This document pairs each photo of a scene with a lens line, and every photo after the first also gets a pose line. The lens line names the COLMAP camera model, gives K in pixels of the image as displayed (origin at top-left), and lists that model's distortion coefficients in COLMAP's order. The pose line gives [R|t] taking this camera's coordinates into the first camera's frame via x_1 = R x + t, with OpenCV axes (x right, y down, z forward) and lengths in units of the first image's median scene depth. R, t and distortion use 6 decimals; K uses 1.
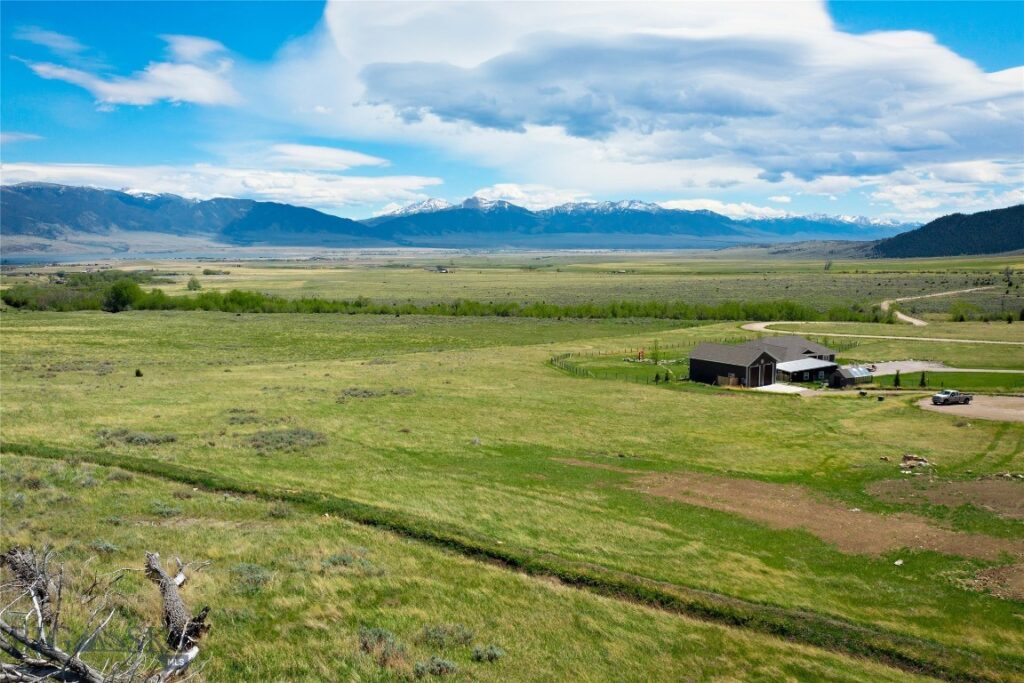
lens RADIAL K [[810.4, 0, 512.0], [0, 810.4, 341.5], [0, 0, 1]] dist [-0.024271, 0.002225]
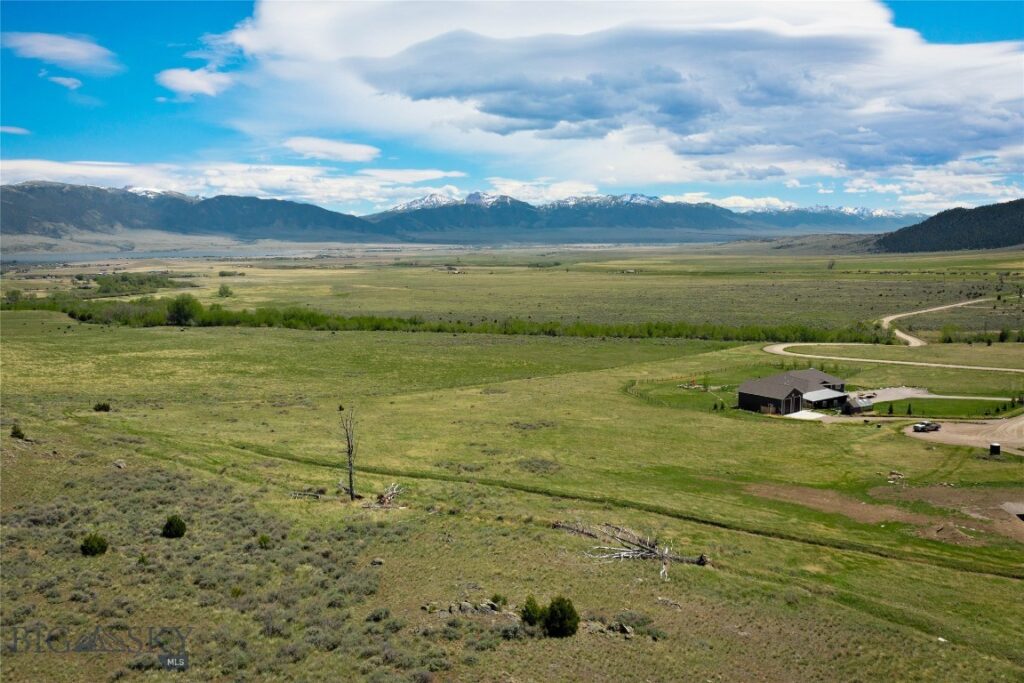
lens RADIAL K [[811.1, 0, 512.0], [0, 811.1, 341.5], [0, 0, 1]] dist [-0.020322, 0.001964]
pose [[0.999968, -0.007622, -0.002419, -0.076863], [0.007639, 0.999945, 0.007229, -0.037504], [0.002364, -0.007248, 0.999971, -0.176043]]
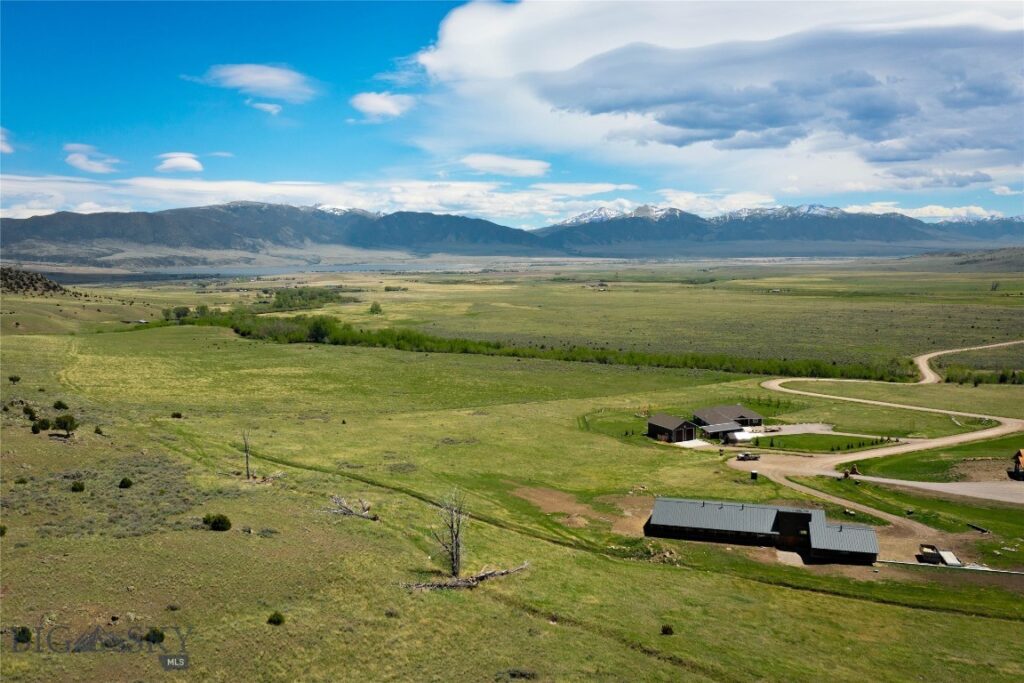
lens RADIAL K [[810.4, 0, 512.0], [0, 810.4, 341.5], [0, 0, 1]] dist [-0.024271, 0.002225]
pose [[0.978093, 0.012777, -0.207775, 0.142451], [-0.014625, 0.999866, -0.007361, -0.064208], [0.207653, 0.010238, 0.978149, -0.352346]]
